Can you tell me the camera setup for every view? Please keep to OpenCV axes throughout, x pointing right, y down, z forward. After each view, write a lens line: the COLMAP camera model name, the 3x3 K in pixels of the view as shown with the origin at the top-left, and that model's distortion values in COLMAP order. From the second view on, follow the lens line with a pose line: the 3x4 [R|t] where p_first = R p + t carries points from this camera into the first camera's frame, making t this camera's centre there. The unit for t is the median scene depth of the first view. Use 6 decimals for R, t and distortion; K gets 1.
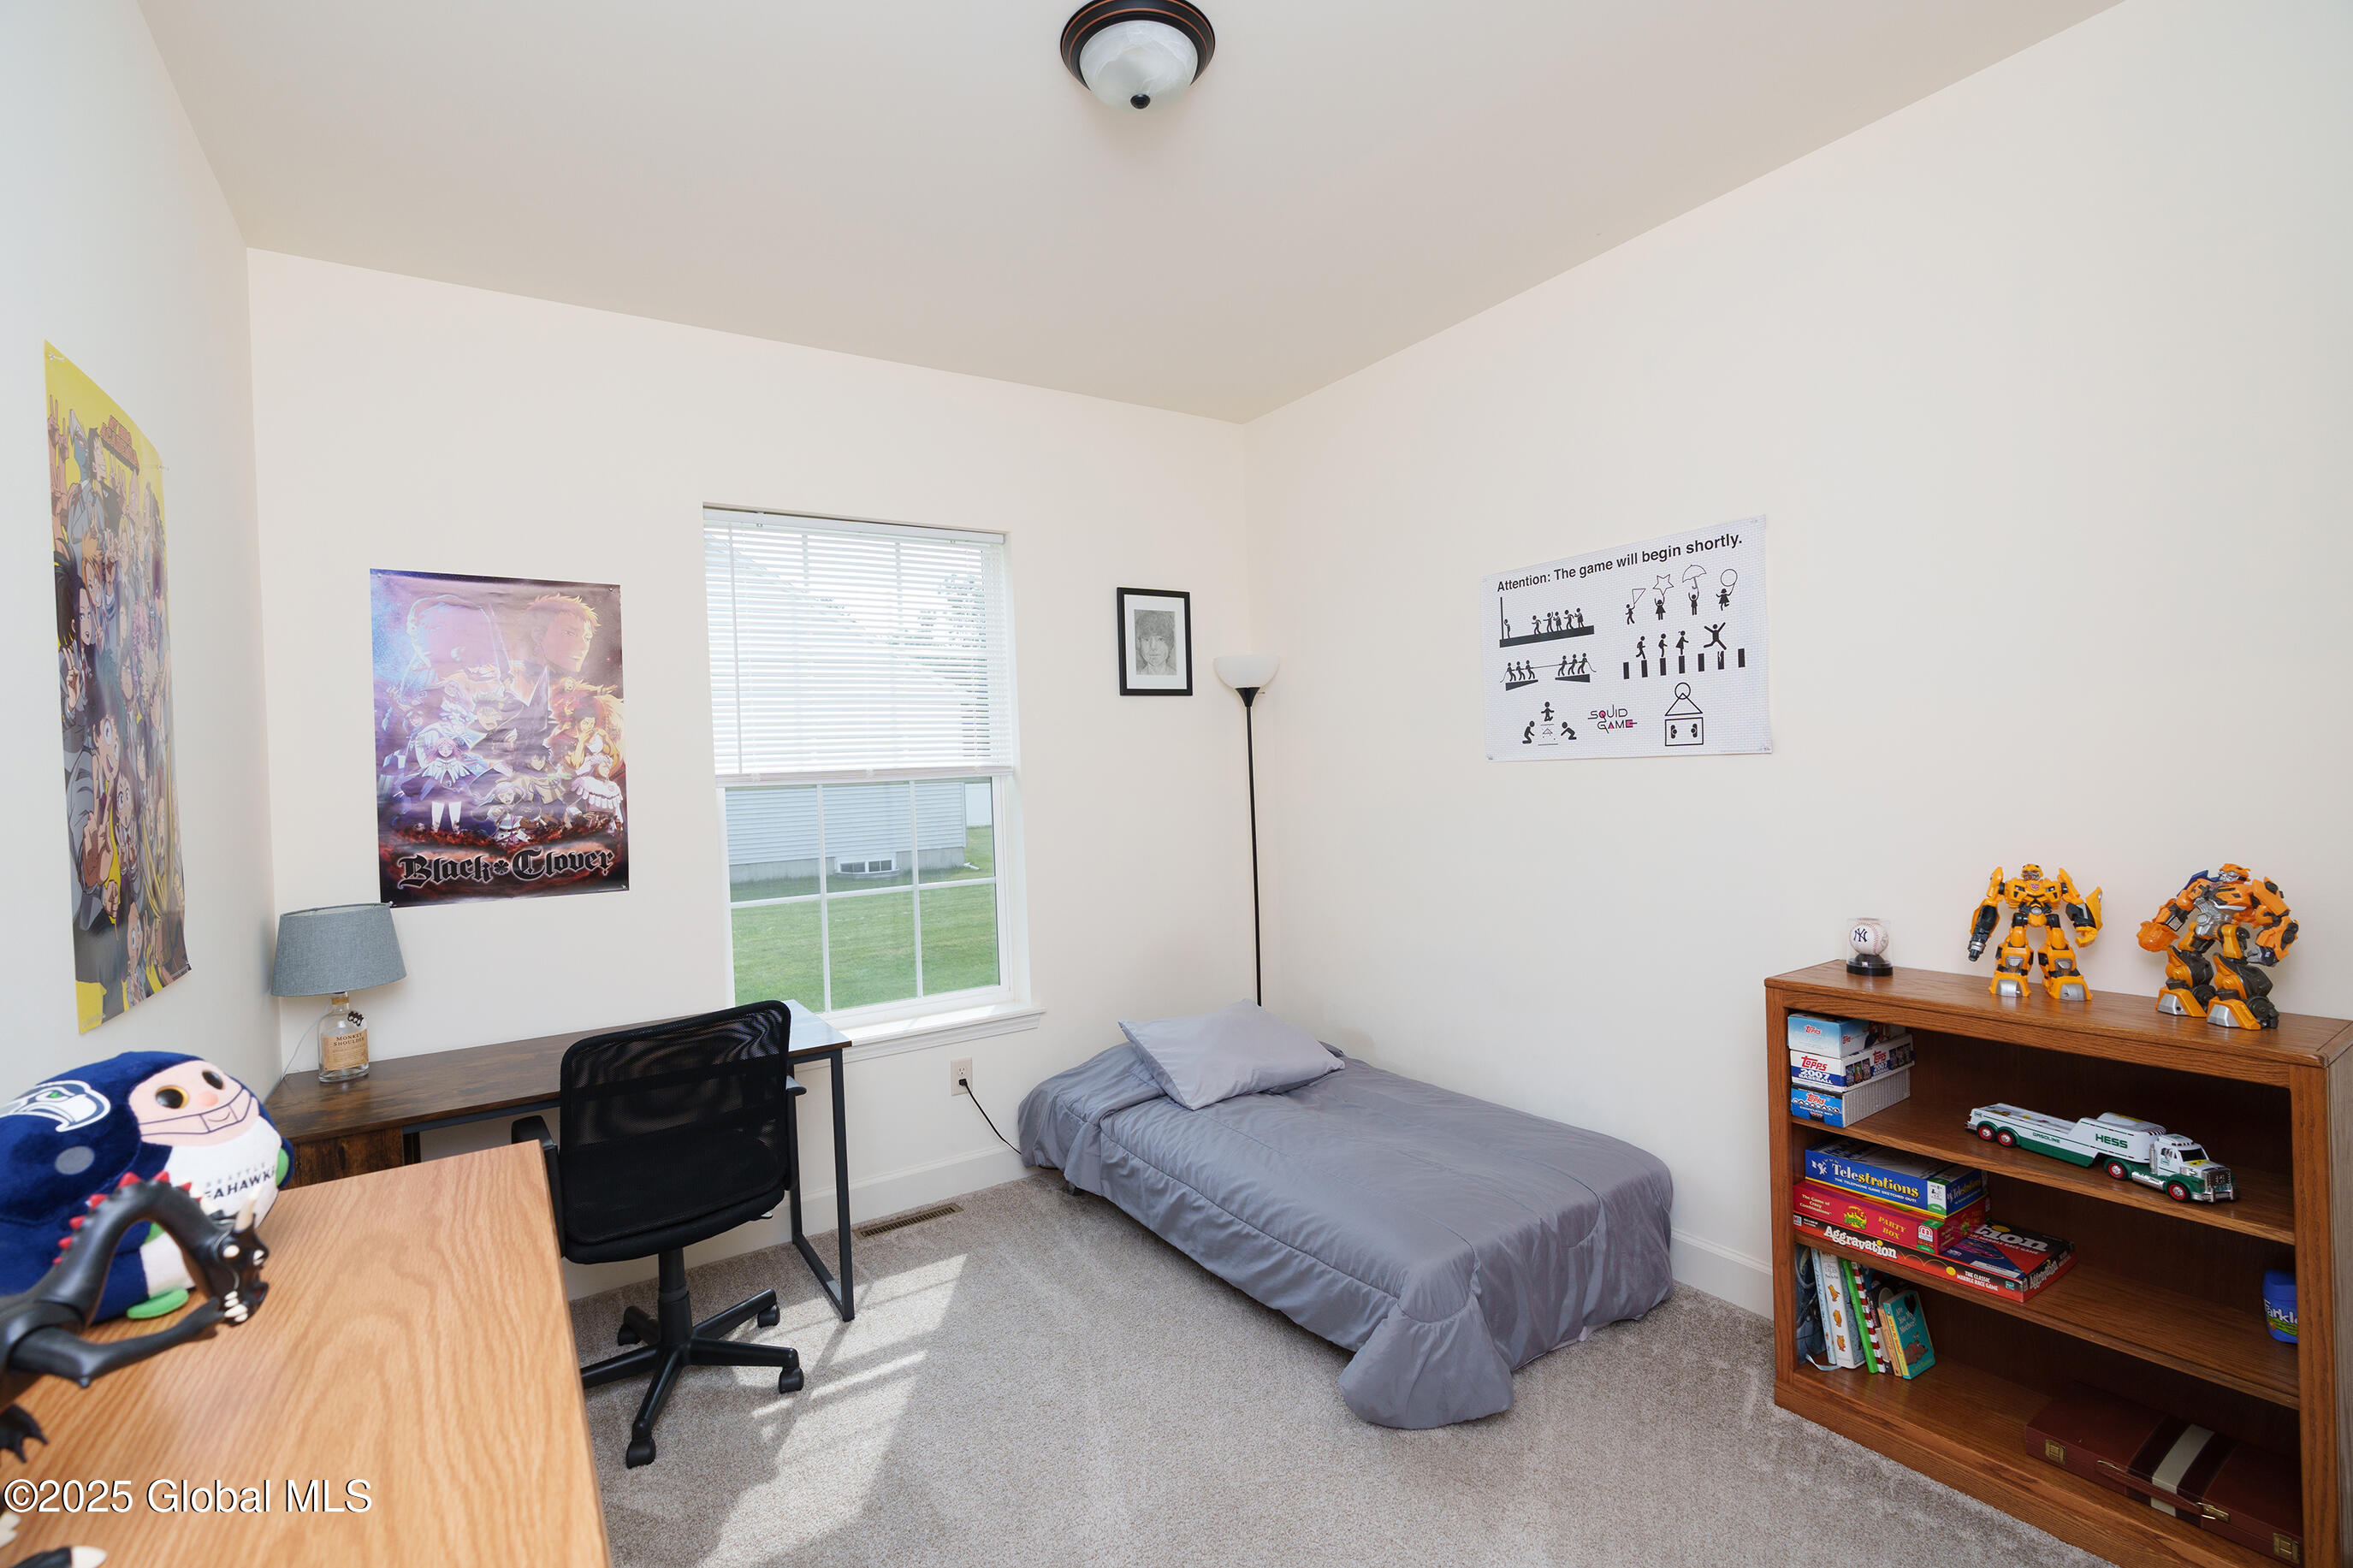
lens RADIAL K [[1065.4, 0, 1178.2], [0, 1065.4, 781.5], [0, 0, 1]] dist [-0.014760, 0.009240]
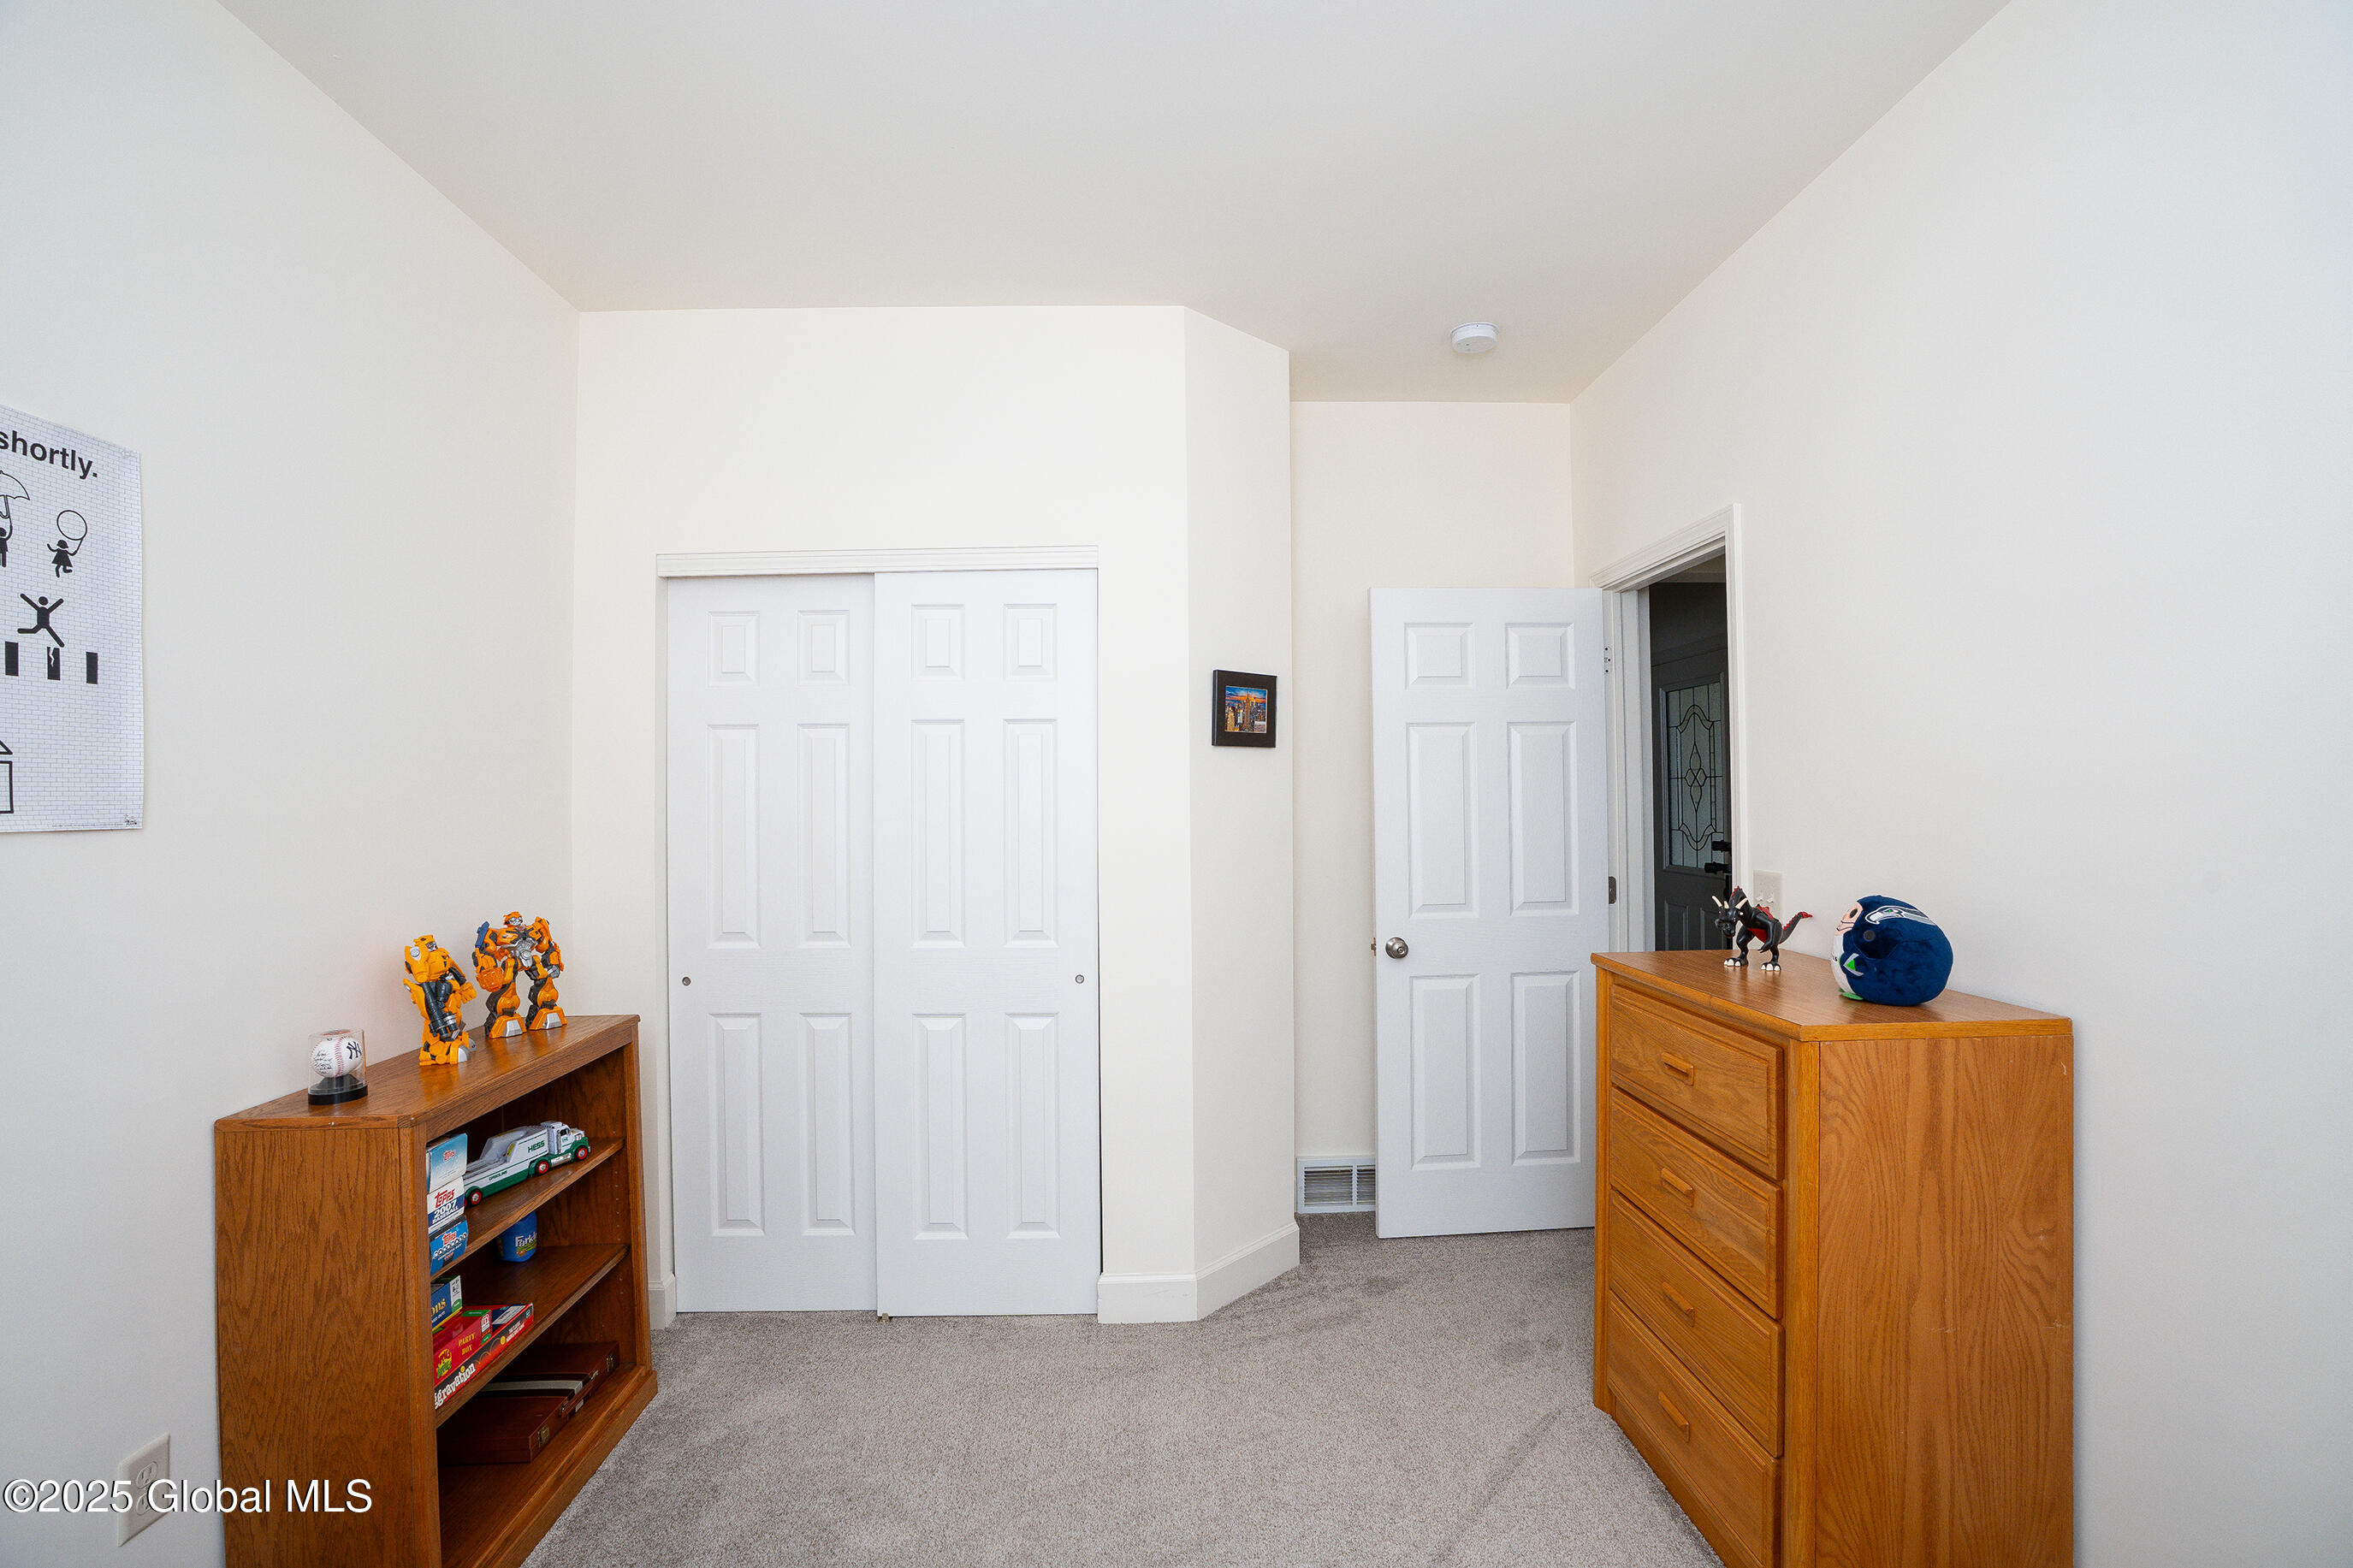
lens RADIAL K [[1065.4, 0, 1178.1], [0, 1065.4, 792.3], [0, 0, 1]] dist [-0.014760, 0.009240]
pose [[-0.845894, 0.049954, 0.531006, -0.290786], [0.052269, 0.998576, -0.010677, -0.009341], [-0.530783, 0.018724, -0.847301, 1.181857]]
